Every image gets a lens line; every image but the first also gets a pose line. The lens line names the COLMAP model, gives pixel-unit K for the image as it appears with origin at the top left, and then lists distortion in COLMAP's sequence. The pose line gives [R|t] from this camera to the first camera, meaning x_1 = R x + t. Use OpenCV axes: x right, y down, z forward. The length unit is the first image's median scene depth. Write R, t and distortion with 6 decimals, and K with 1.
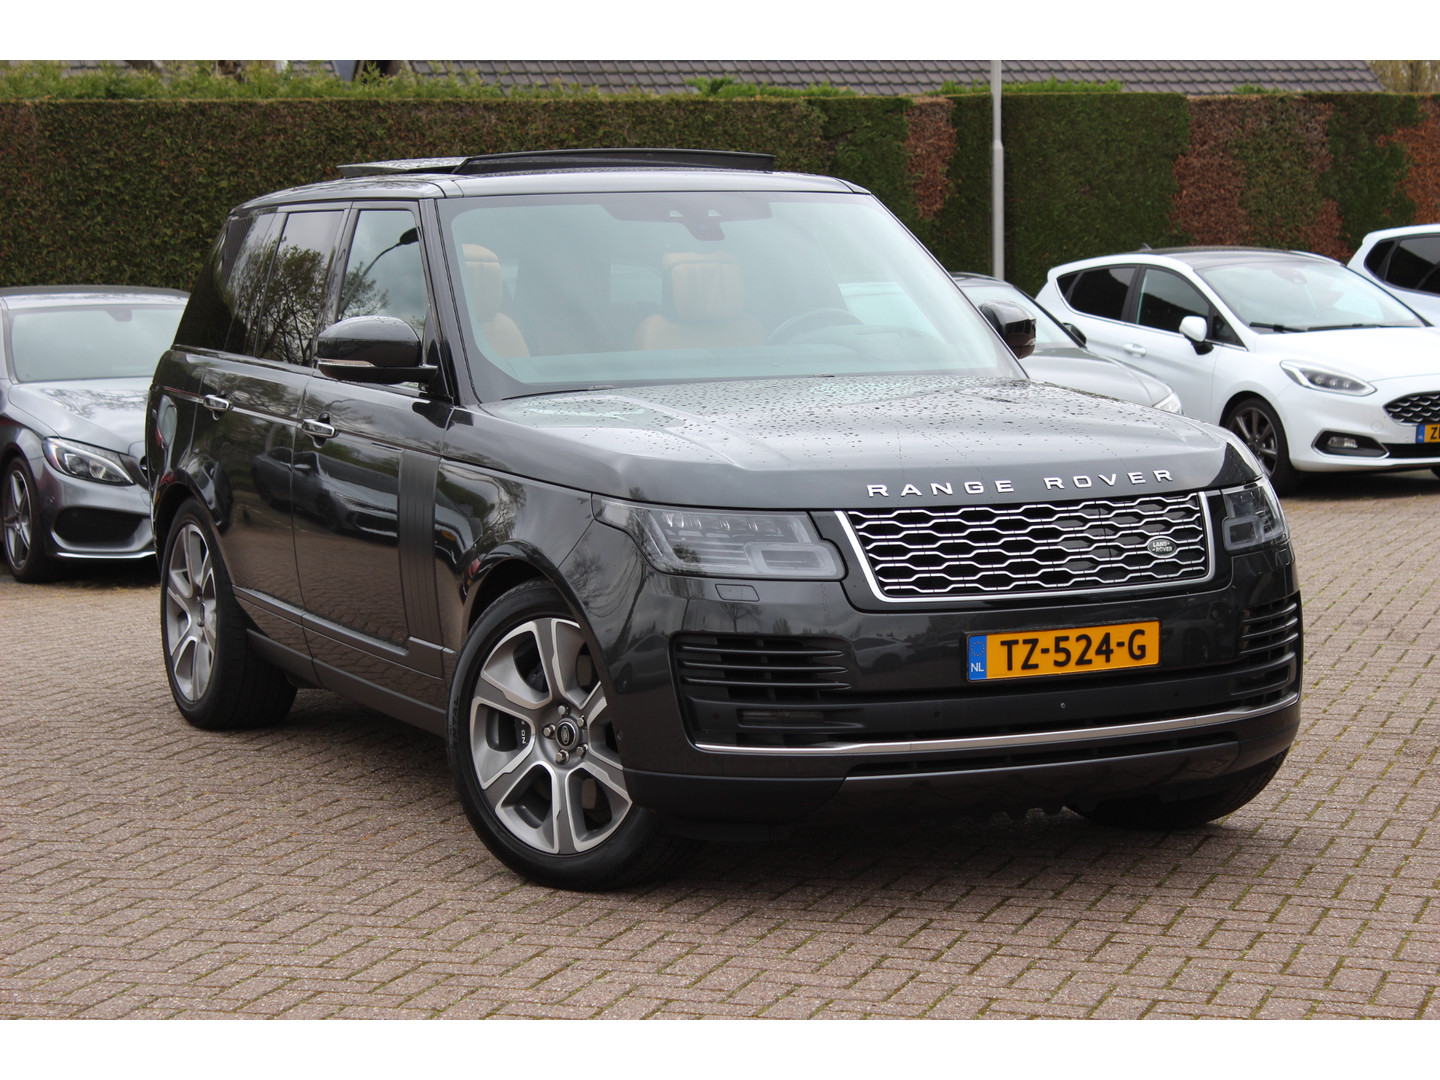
lens RADIAL K [[3369.4, 0, 720.0], [0, 3369.4, 540.0], [0, 0, 1]] dist [0.089728, 0.370480]
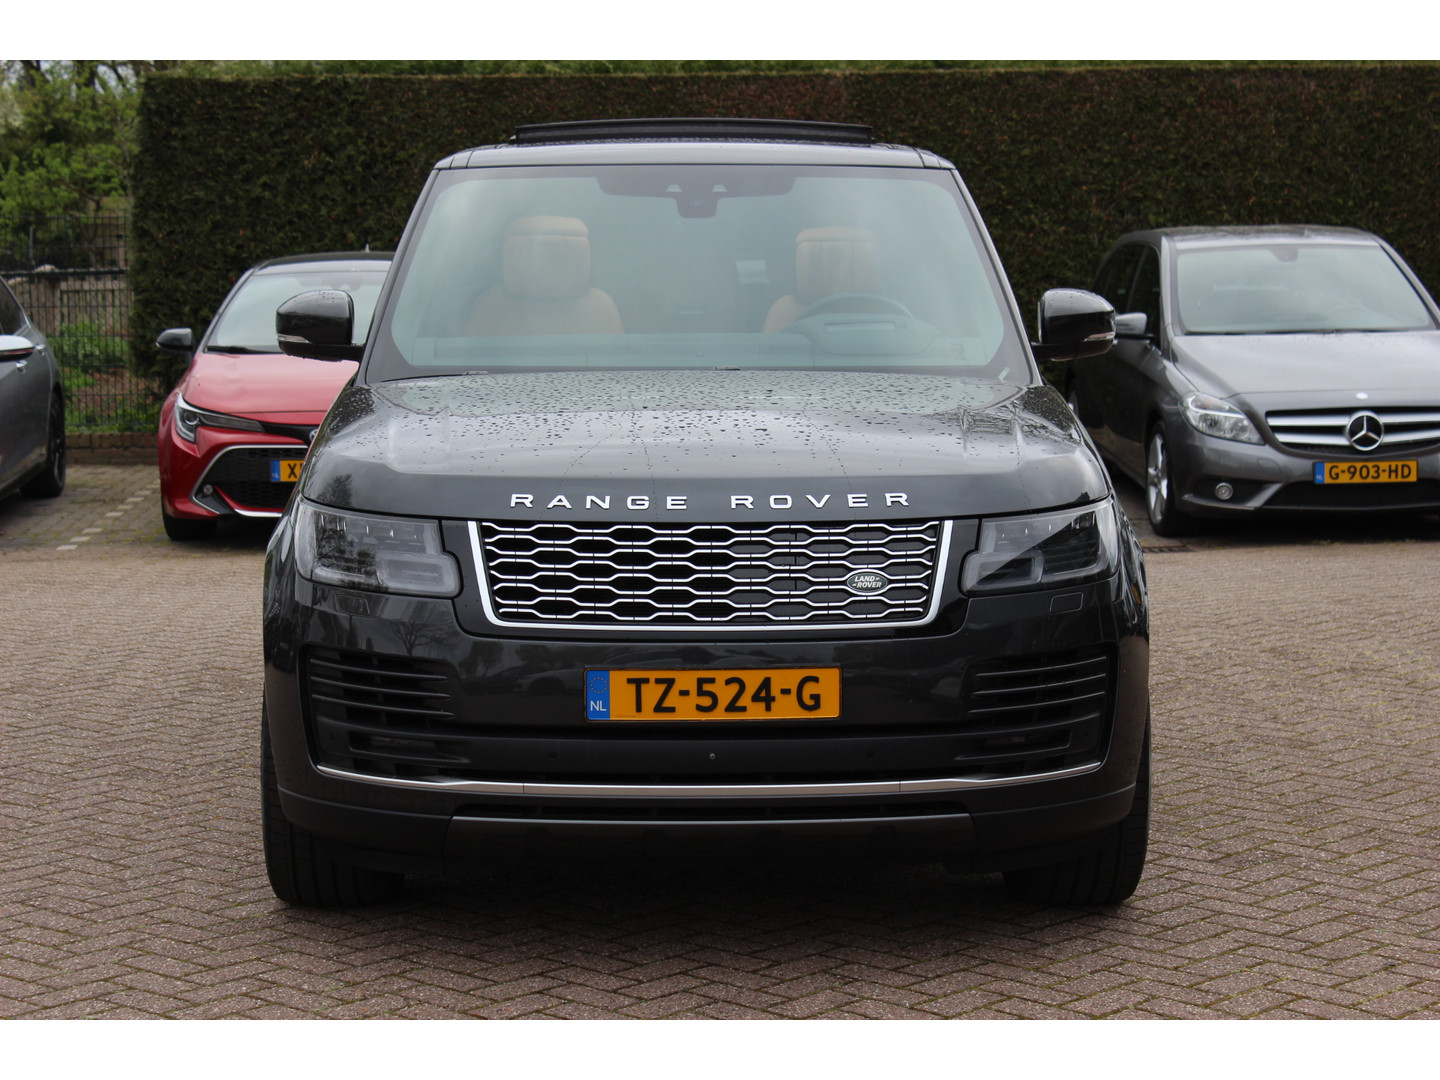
lens RADIAL K [[3142.5, 0, 720.0], [0, 3142.5, 540.0], [0, 0, 1]] dist [0.070780, 0.275101]
pose [[0.911019, 0.056667, -0.408452, 0.419625], [-0.049074, 0.998372, 0.029054, -0.029891], [0.409434, -0.006424, 0.912317, 0.247781]]
